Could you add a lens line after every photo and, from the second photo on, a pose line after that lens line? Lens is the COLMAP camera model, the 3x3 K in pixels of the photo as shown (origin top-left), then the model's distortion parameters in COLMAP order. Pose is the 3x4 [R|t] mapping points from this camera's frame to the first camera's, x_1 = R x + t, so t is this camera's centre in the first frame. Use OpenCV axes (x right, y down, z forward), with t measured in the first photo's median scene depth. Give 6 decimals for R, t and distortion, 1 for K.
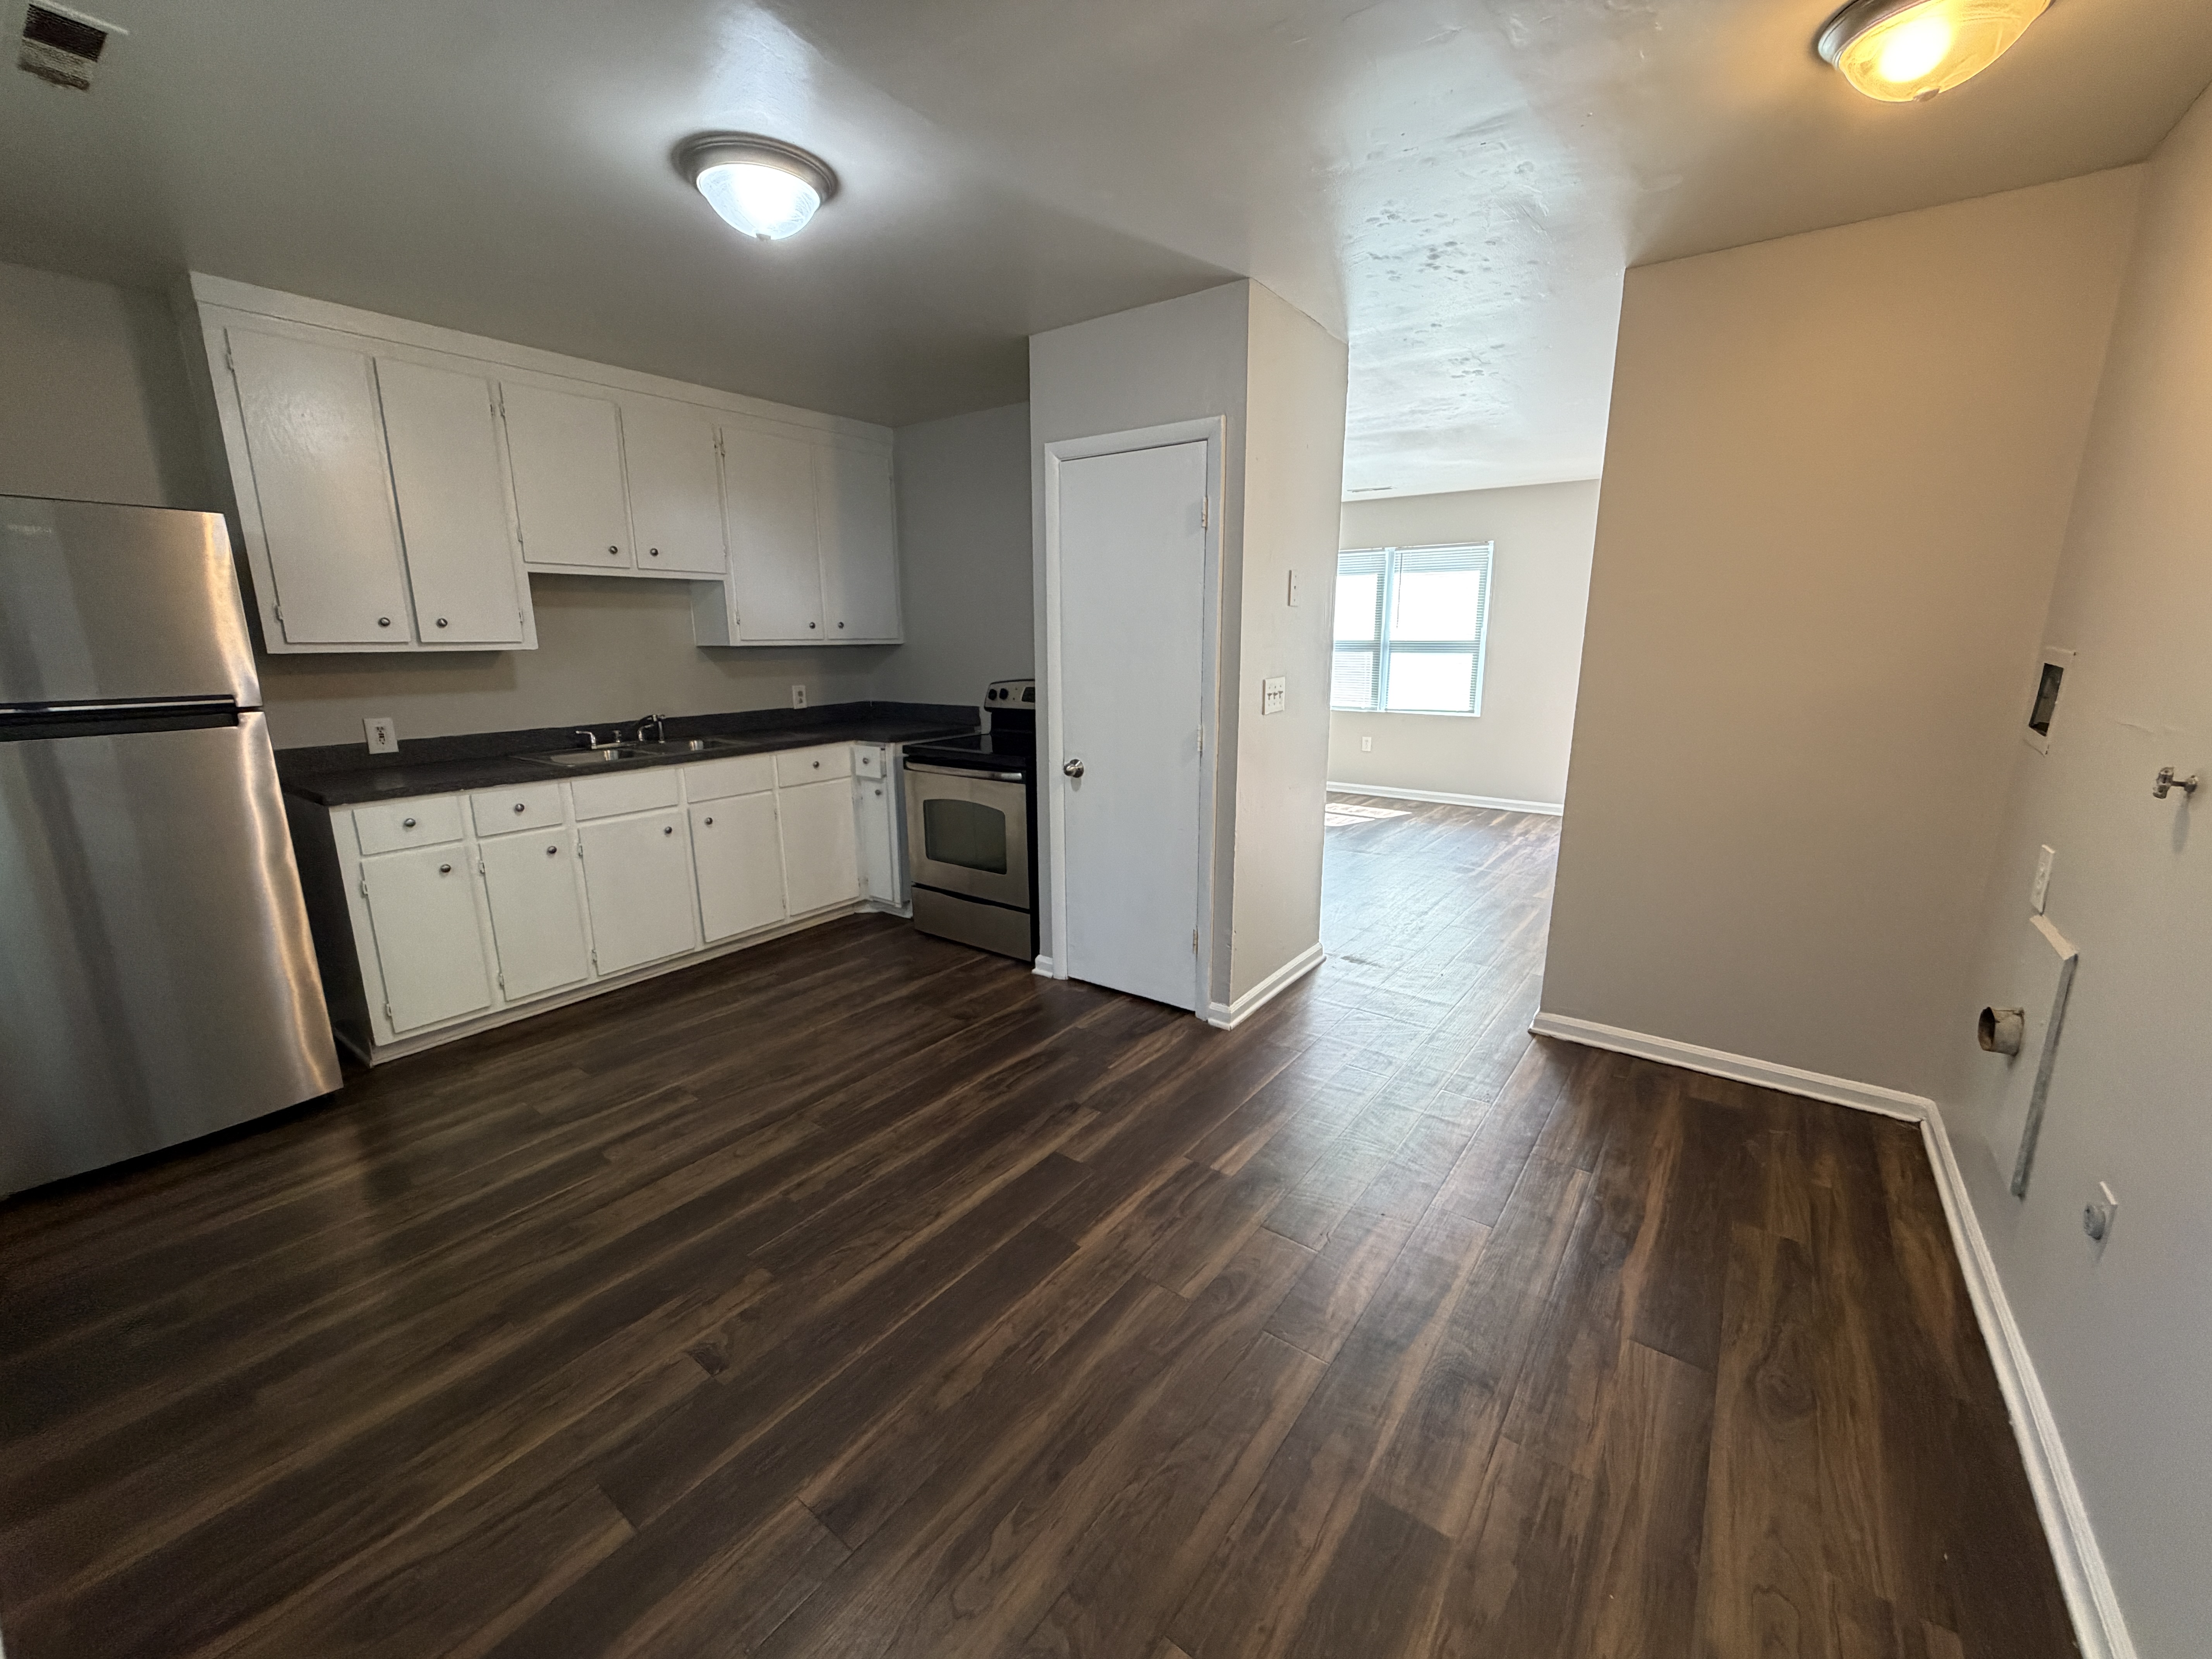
lens RADIAL K [[881.8, 0, 1098.0], [0, 881.8, 829.2], [0, 0, 1]] dist [-0.000445, -0.000163]
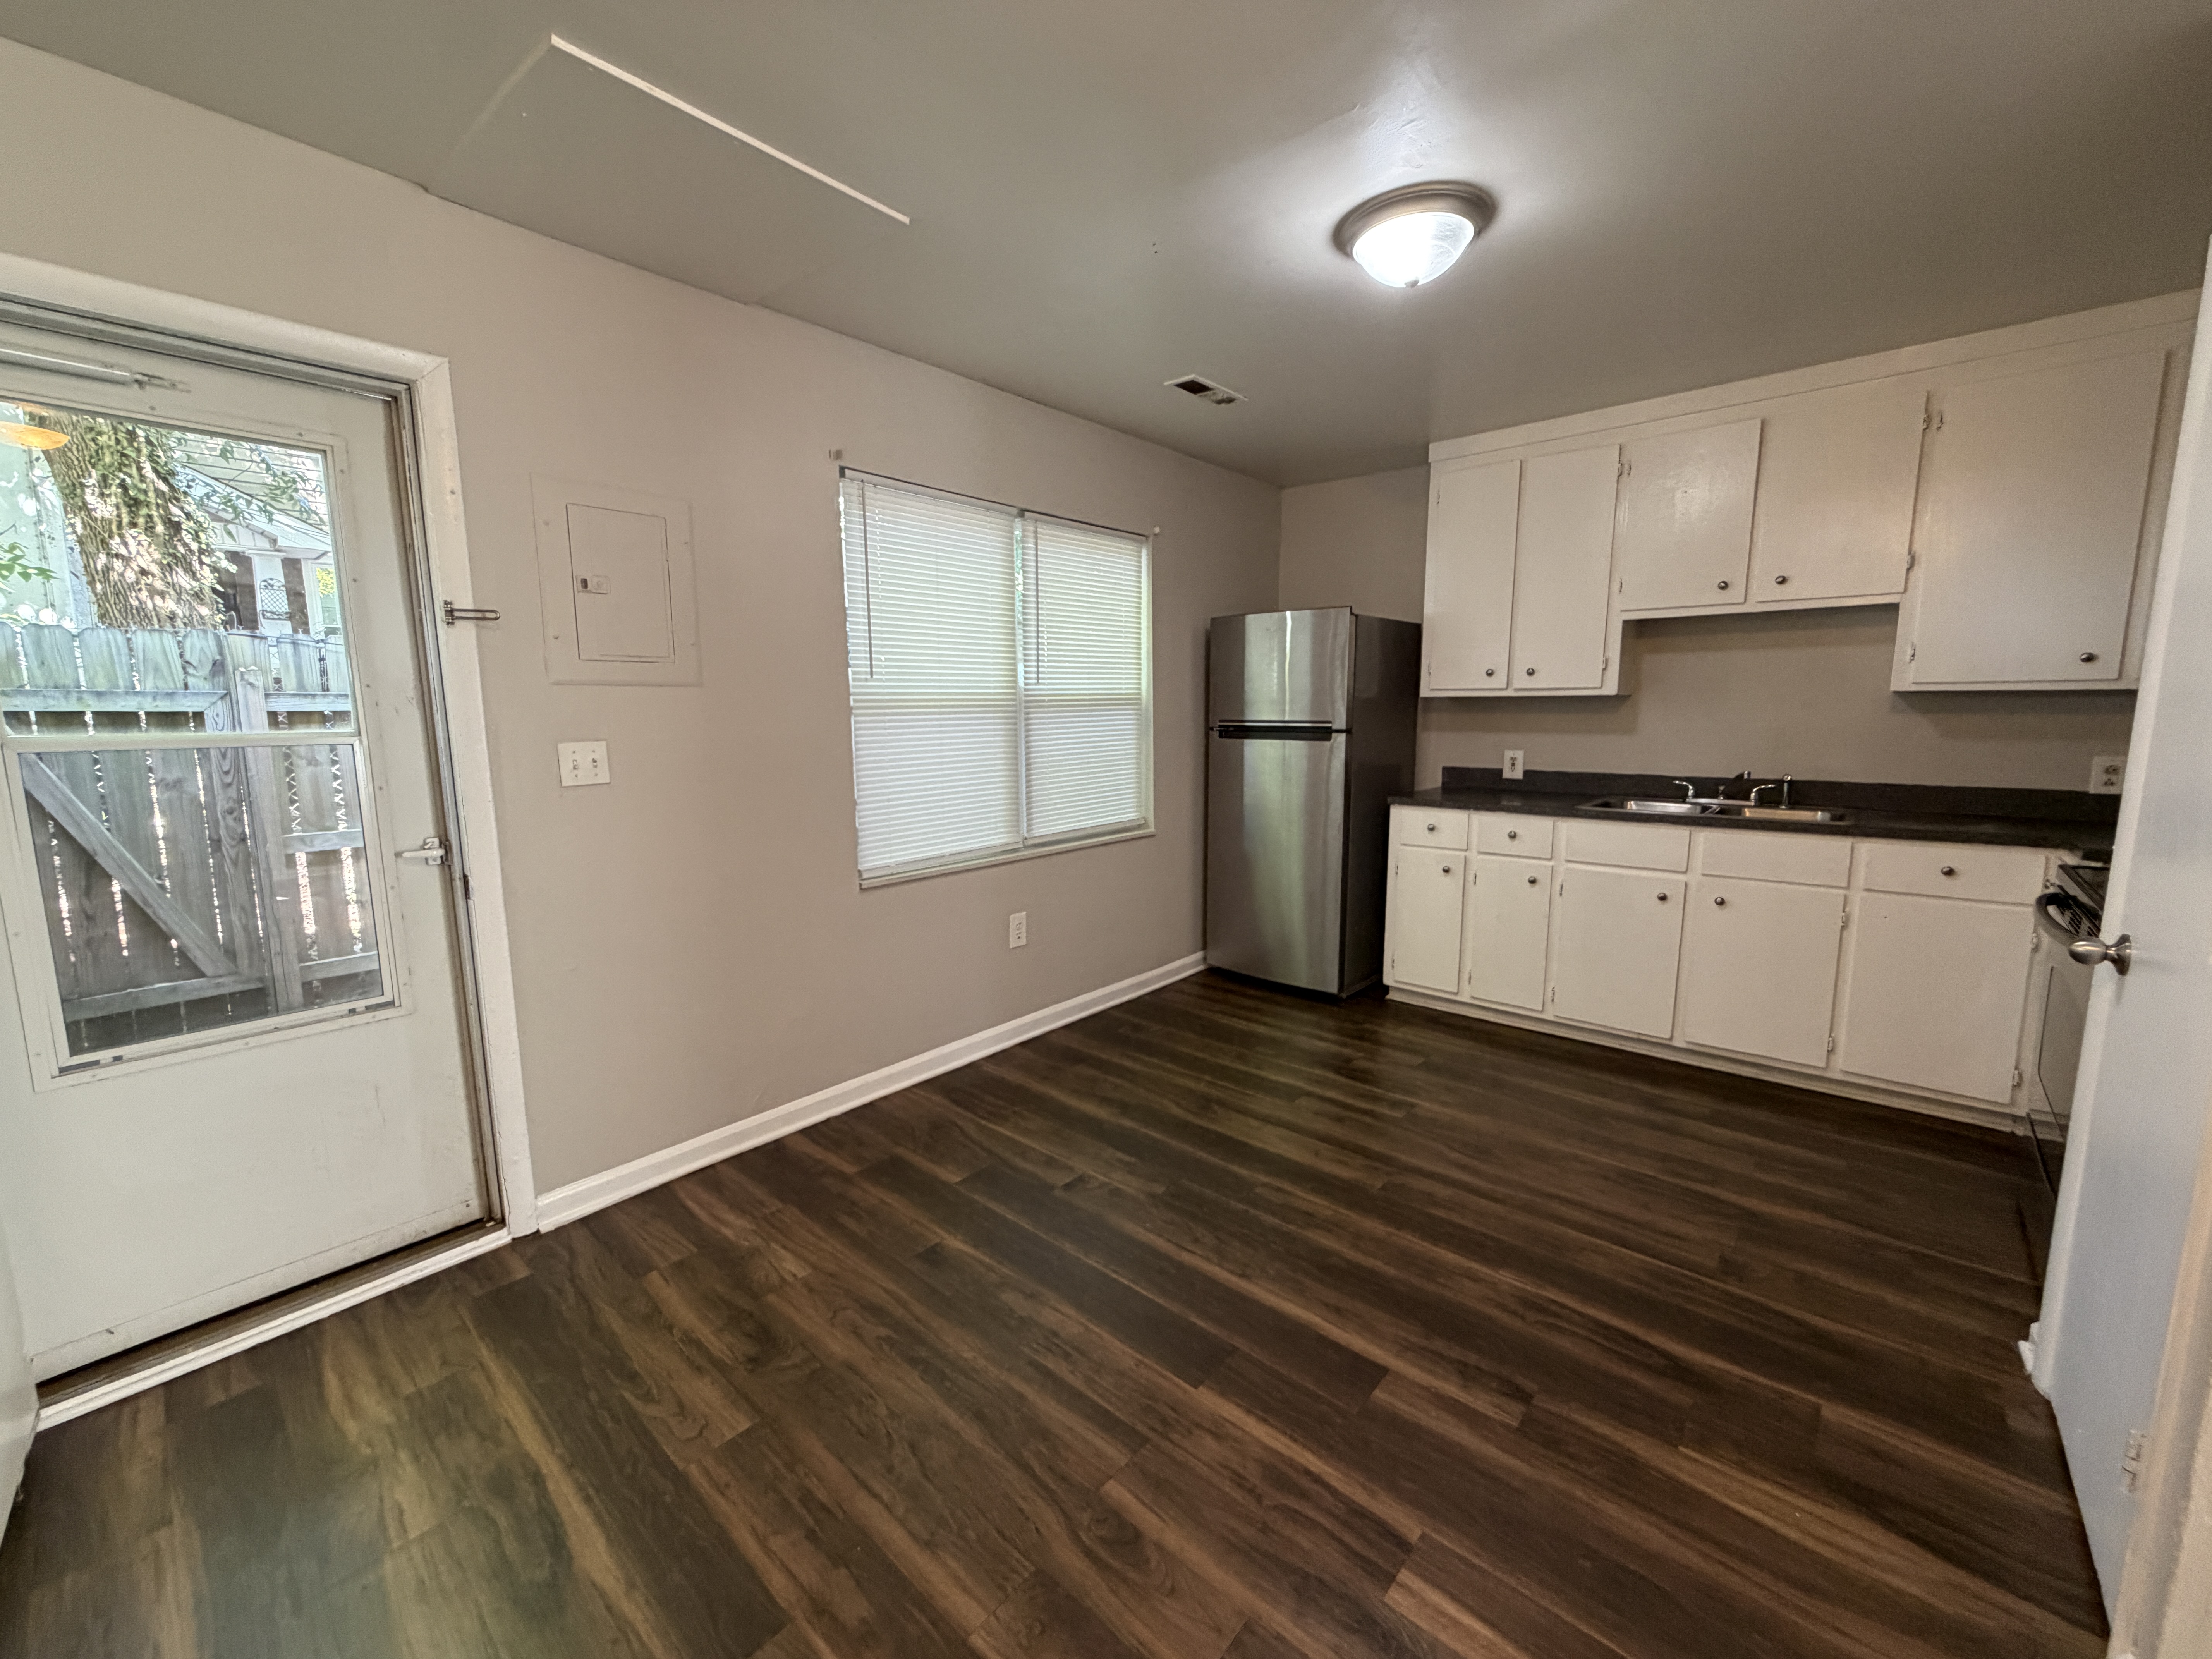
lens RADIAL K [[881.8, 0, 1096.9], [0, 881.8, 825.8], [0, 0, 1]] dist [-0.000445, -0.000163]
pose [[-0.085614, 0.142277, -0.986117, 0.523548], [-0.208500, 0.965278, 0.157372, -0.109553], [0.974268, 0.219079, -0.052976, 0.592726]]
